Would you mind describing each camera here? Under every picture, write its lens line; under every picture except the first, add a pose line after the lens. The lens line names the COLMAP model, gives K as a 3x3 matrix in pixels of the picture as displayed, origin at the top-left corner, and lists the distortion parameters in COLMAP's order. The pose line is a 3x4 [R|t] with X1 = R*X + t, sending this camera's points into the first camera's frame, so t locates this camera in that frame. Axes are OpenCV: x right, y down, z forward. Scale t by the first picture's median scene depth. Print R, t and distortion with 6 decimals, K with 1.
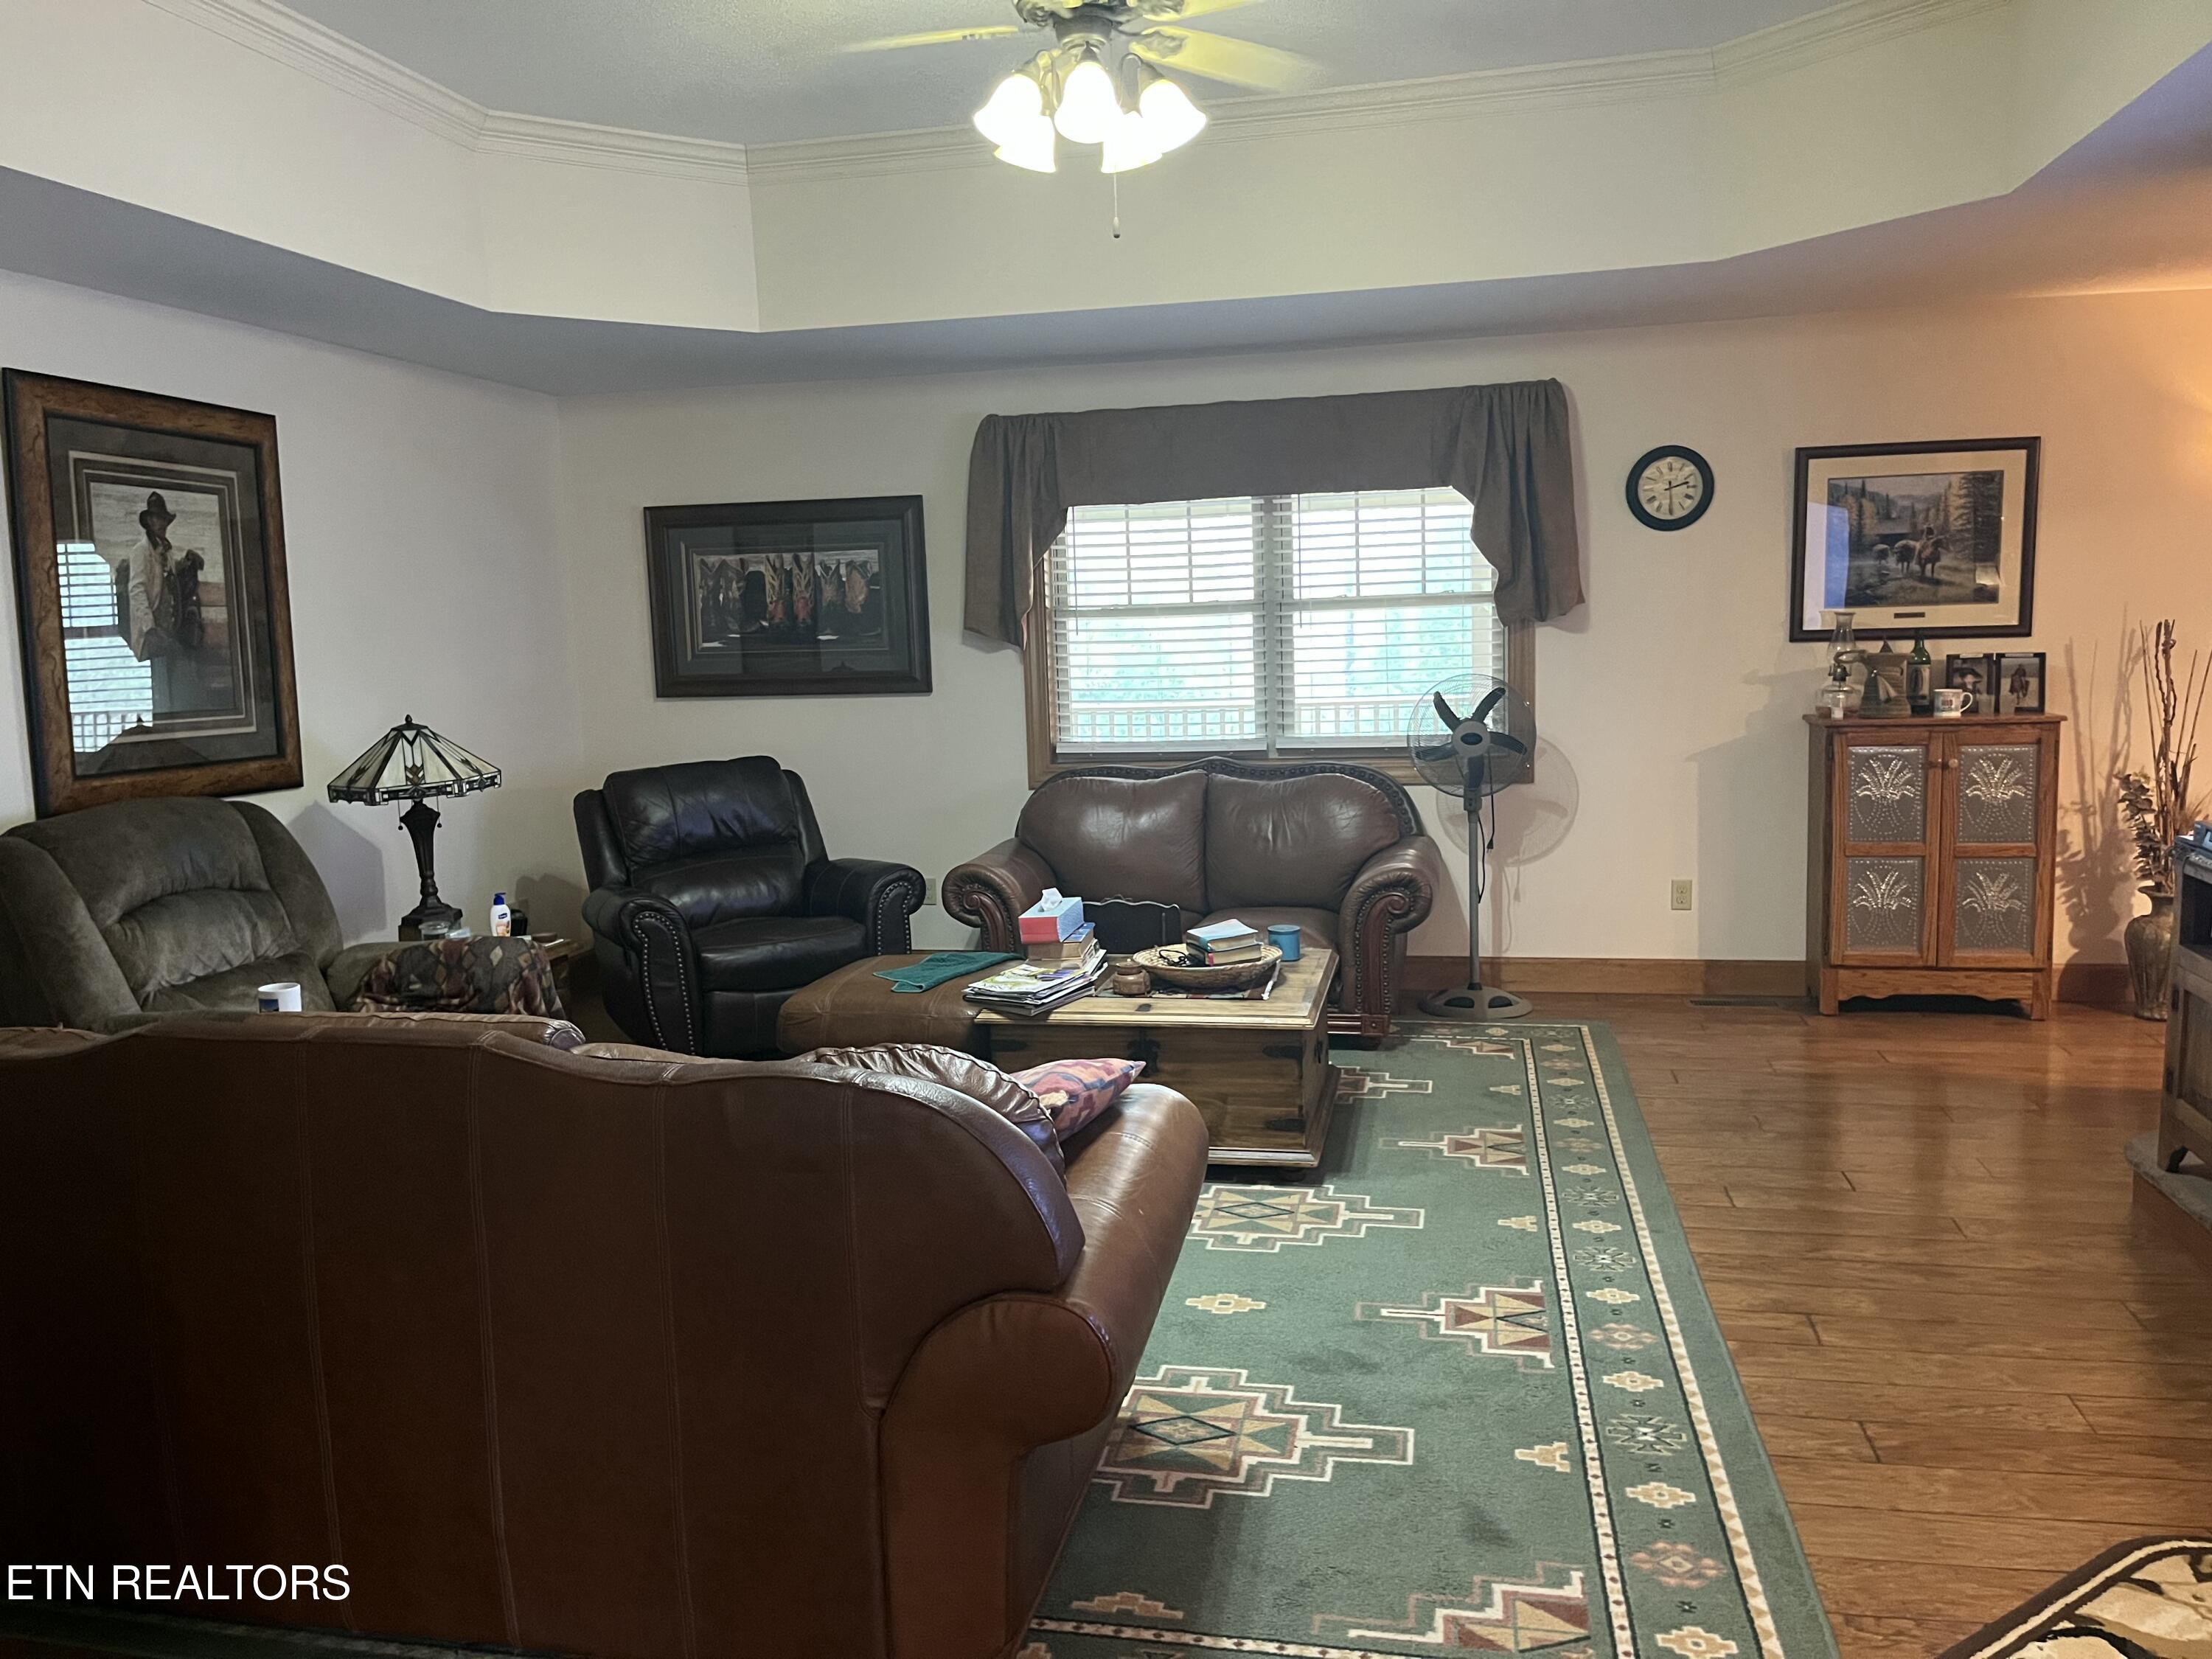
lens RADIAL K [[1688.1, 0, 1107.7], [0, 1688.1, 819.7], [0, 0, 1]] dist [0.125264, -0.158258]
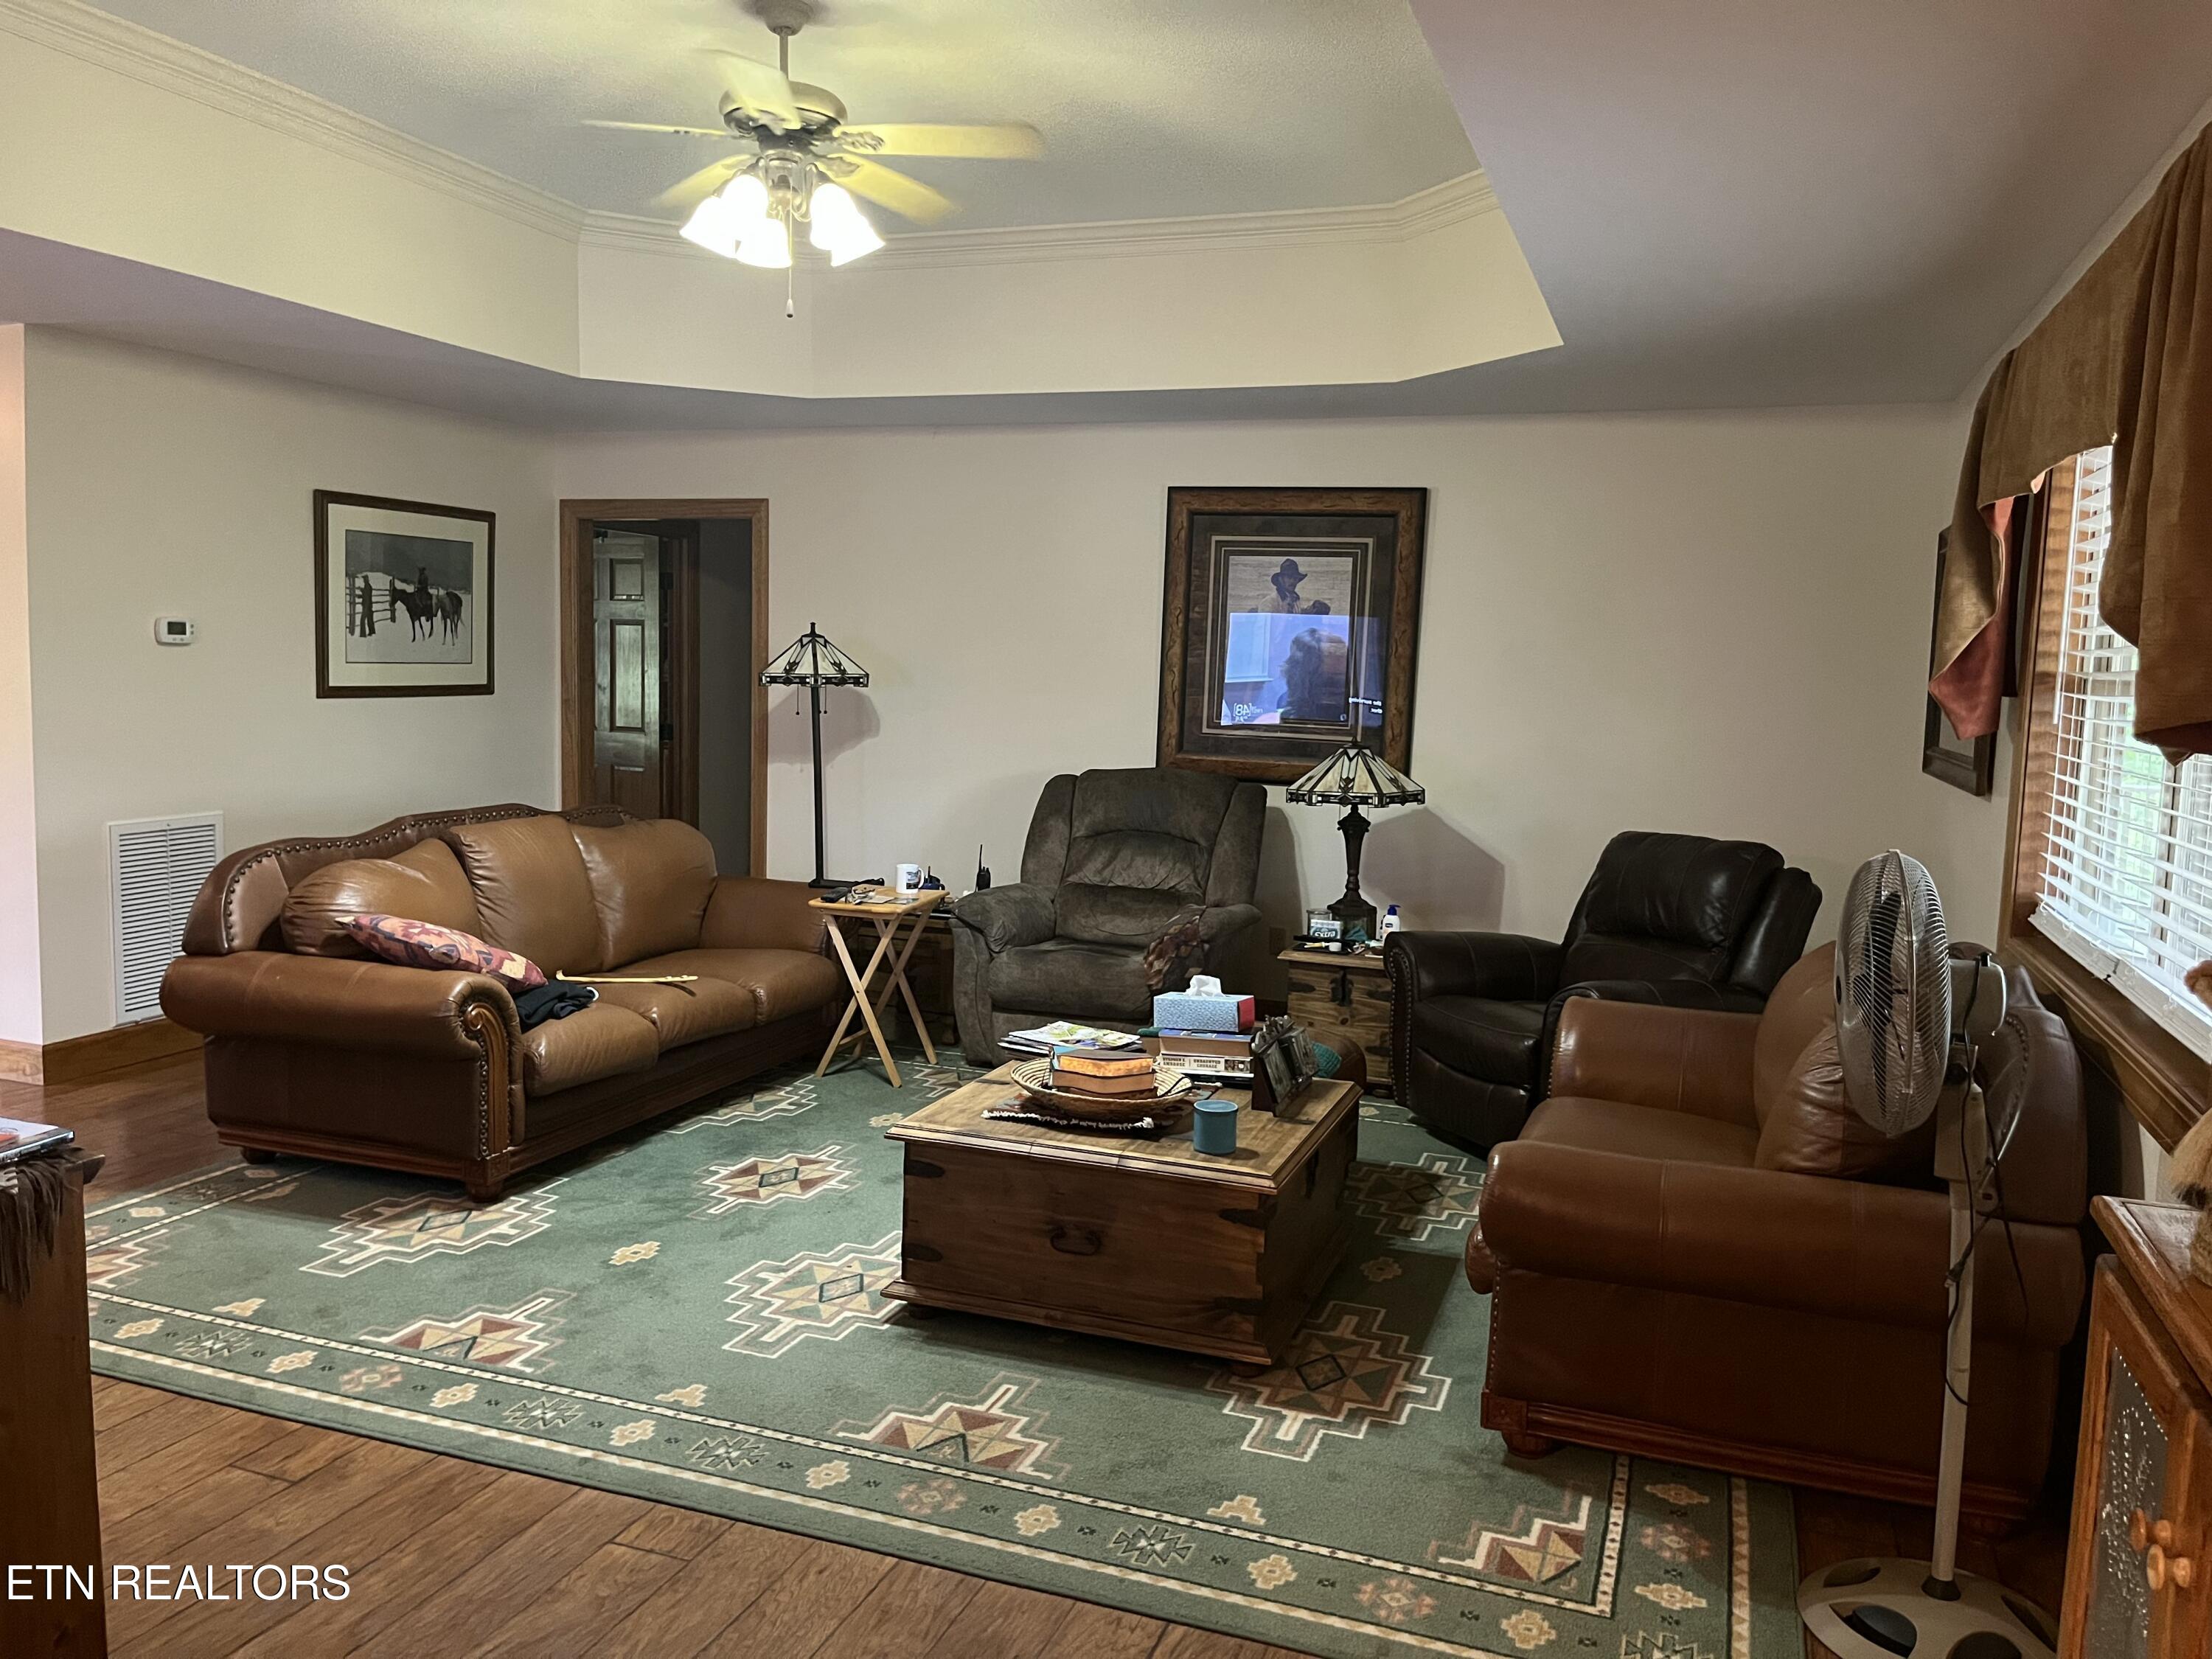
lens RADIAL K [[1682.5, 0, 1091.1], [0, 1682.5, 843.4], [0, 0, 1]] dist [0.067789, -0.085526]
pose [[-0.153371, 0.134053, -0.979034, 0.931837], [-0.140923, 0.977662, 0.155942, -0.174365], [0.978068, 0.161885, -0.131054, 1.190146]]
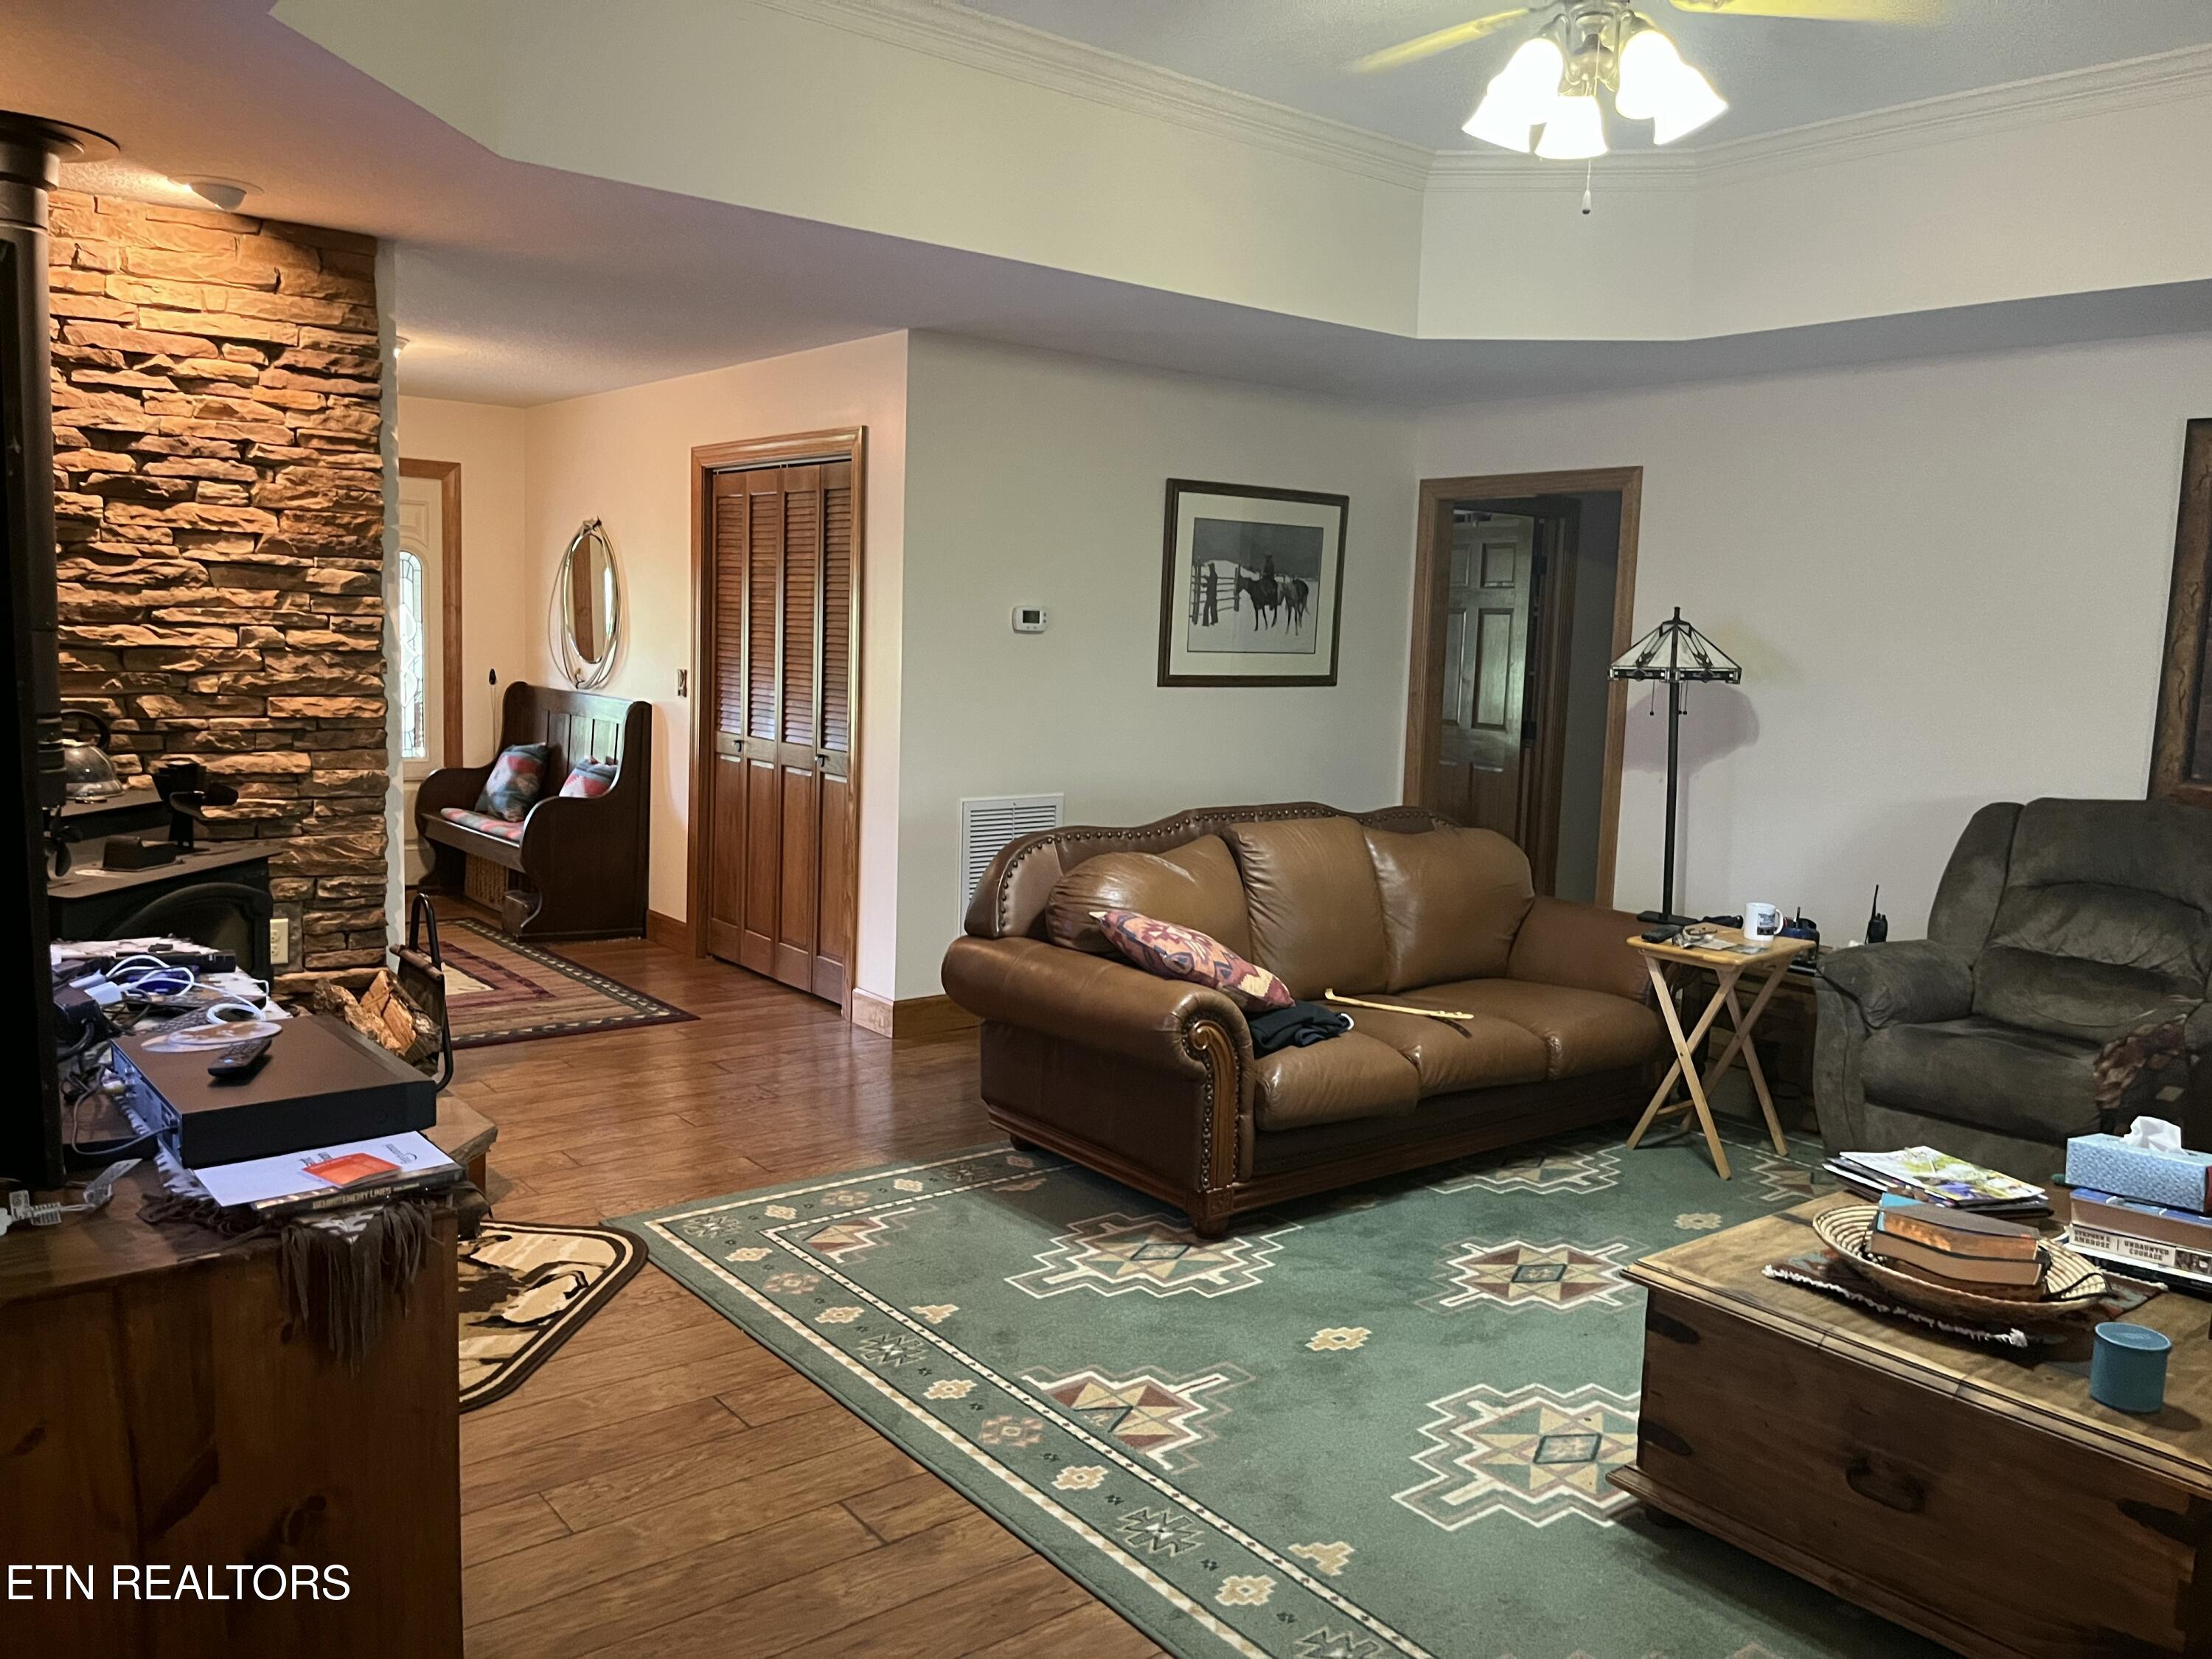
lens RADIAL K [[1684.6, 0, 1093.5], [0, 1684.6, 823.0], [0, 0, 1]] dist [0.064640, -0.073808]
pose [[-0.645287, 0.096904, -0.757769, 0.735688], [-0.106200, 0.970912, 0.214597, -0.166911], [0.756522, 0.218952, -0.616226, 1.210426]]
